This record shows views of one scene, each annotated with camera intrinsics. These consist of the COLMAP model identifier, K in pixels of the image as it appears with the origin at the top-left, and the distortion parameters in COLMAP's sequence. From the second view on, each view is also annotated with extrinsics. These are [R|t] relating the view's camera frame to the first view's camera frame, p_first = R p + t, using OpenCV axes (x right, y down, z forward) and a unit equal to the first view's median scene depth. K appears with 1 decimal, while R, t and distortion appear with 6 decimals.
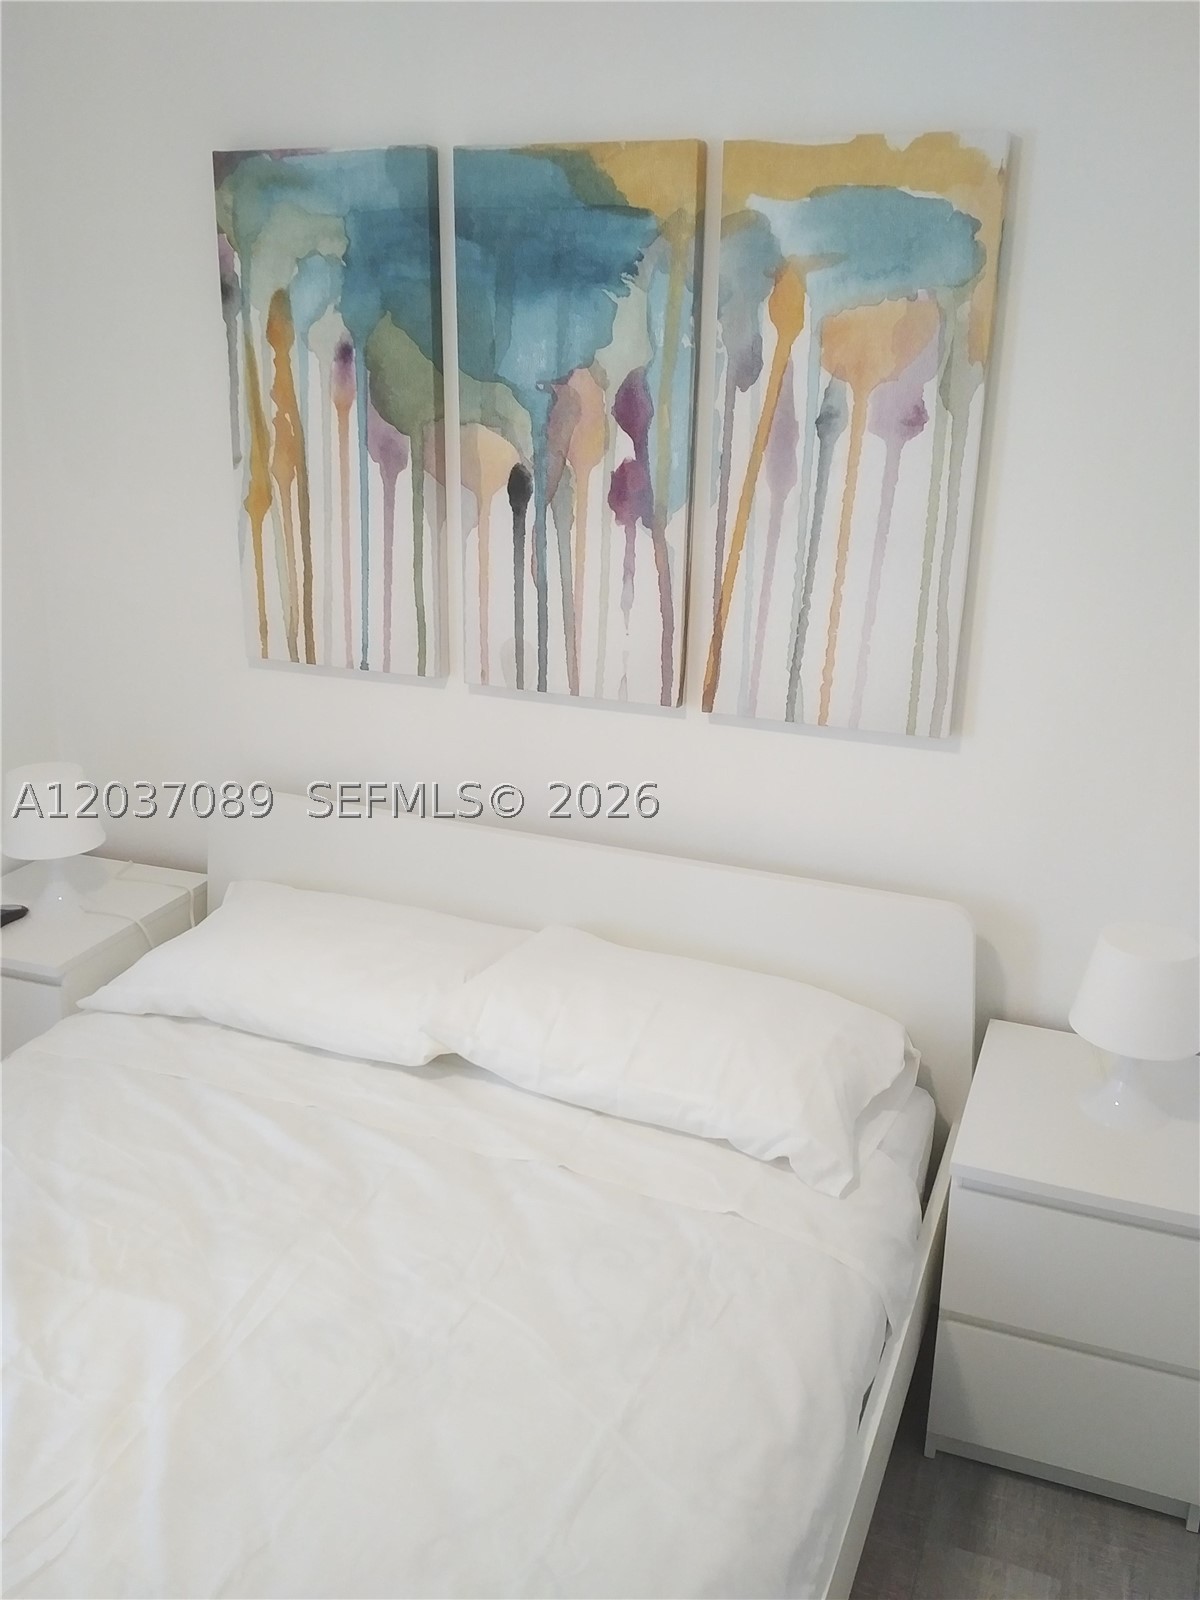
lens RADIAL K [[1343.1, 0, 600.0], [0, 1343.1, 800.0], [0, 0, 1]] dist [0.055416, -0.224292]
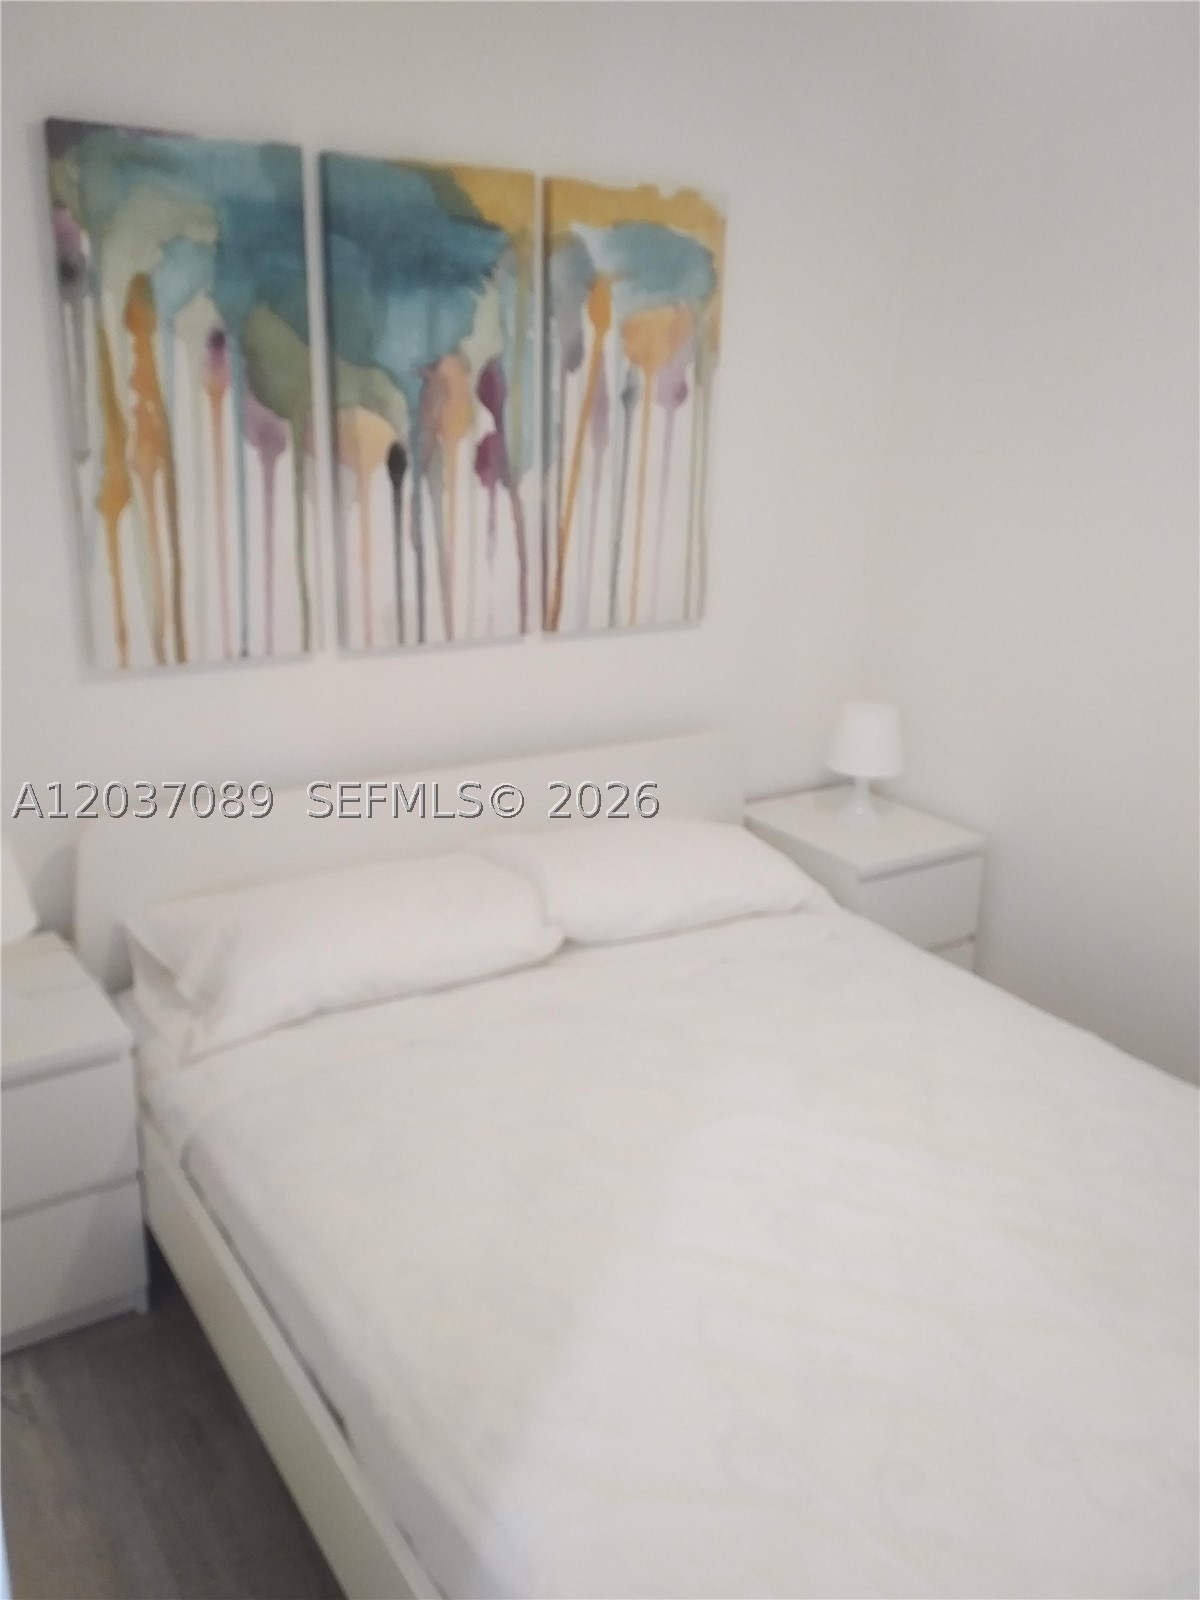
lens RADIAL K [[1343.1, 0, 600.0], [0, 1343.1, 800.0], [0, 0, 1]] dist [0.055416, -0.224292]
pose [[0.595003, -0.251844, 0.763247, -0.902391], [0.238434, 0.962199, 0.131615, -0.071089], [-0.767542, 0.103673, 0.632559, 0.197371]]
